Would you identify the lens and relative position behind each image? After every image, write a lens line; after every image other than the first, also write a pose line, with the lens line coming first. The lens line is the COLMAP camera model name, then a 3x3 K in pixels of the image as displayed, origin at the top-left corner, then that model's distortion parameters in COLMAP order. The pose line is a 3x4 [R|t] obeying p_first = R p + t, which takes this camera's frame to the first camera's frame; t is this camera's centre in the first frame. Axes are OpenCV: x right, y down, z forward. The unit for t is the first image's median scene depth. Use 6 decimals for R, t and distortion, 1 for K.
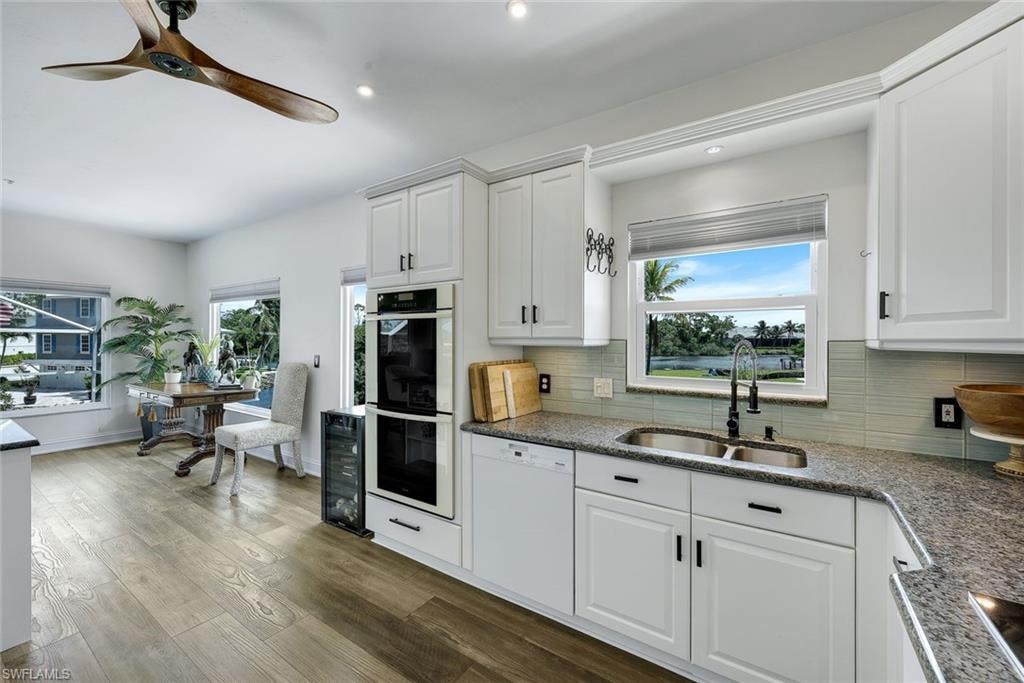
lens RADIAL K [[422.7, 0, 531.8], [0, 422.7, 342.8], [0, 0, 1]] dist [0.001509, 0.000298]
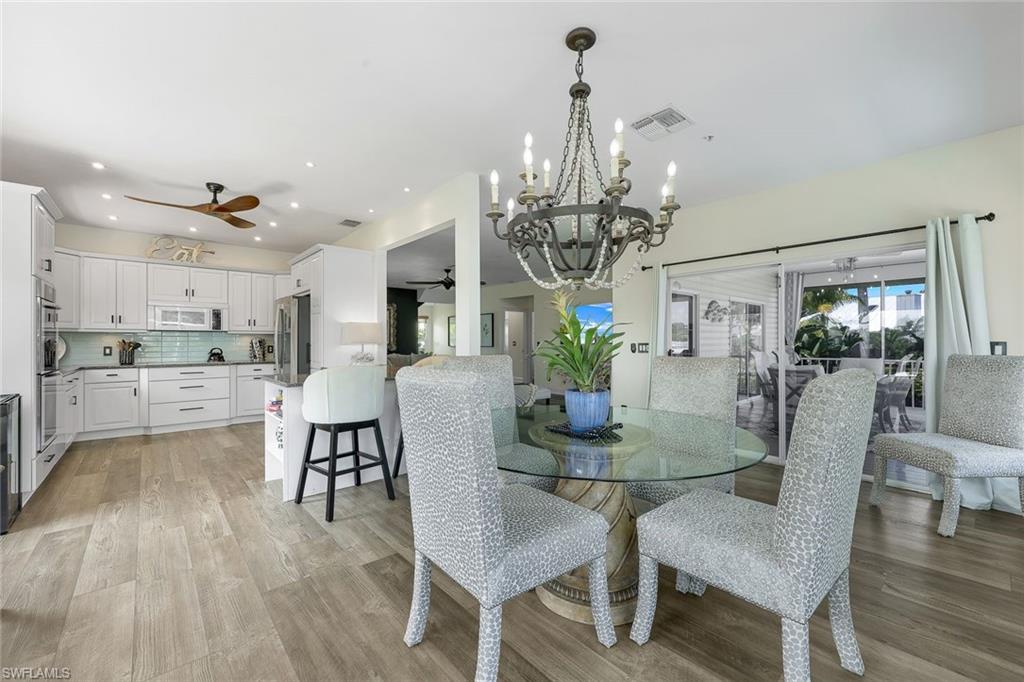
lens RADIAL K [[422.7, 0, 510.4], [0, 422.7, 341.6], [0, 0, 1]] dist [0.001509, 0.000298]
pose [[-0.963116, -0.008315, 0.268959, -2.374003], [-0.007760, 0.999965, 0.003128, 0.039964], [-0.268976, 0.000925, -0.963146, 2.178791]]
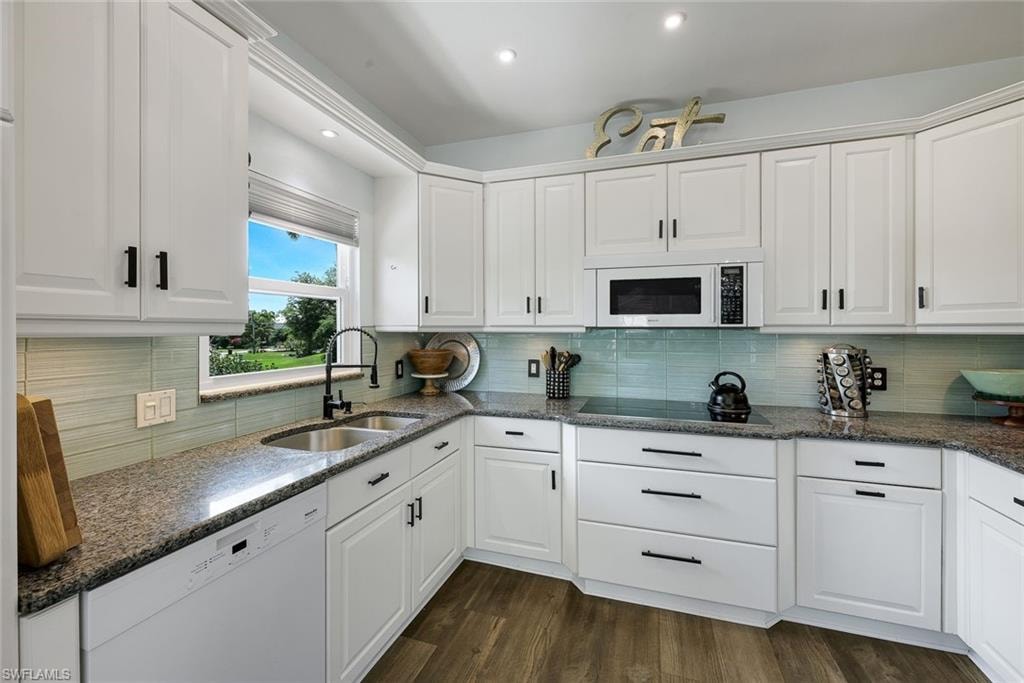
lens RADIAL K [[422.7, 0, 516.0], [0, 422.7, 327.2], [0, 0, 1]] dist [0.001509, 0.000298]
pose [[-0.263721, -0.006158, 0.964579, -0.588065], [-0.003379, 0.999979, 0.005461, -0.009550], [-0.964593, -0.001819, -0.263736, 0.767492]]
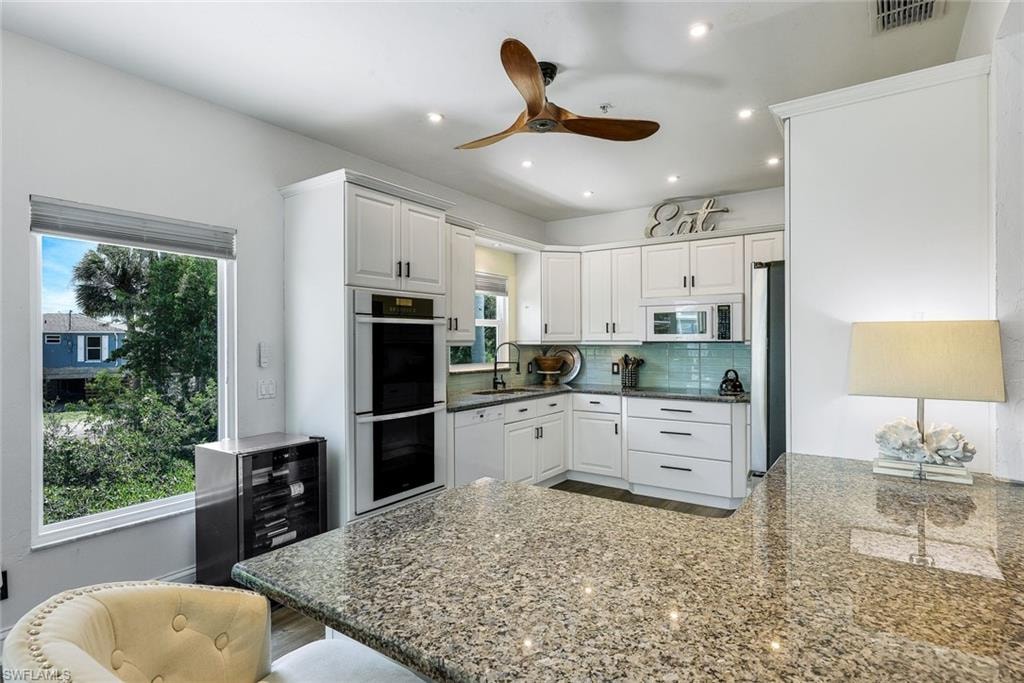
lens RADIAL K [[518.3, 0, 503.4], [0, 518.3, 339.4], [0, 0, 1]] dist [0.000536, 0.000097]
pose [[0.041300, -0.003773, 0.999140, -1.801285], [0.001705, 0.999992, 0.003706, -0.023216], [-0.999145, 0.001551, 0.041306, 0.795661]]
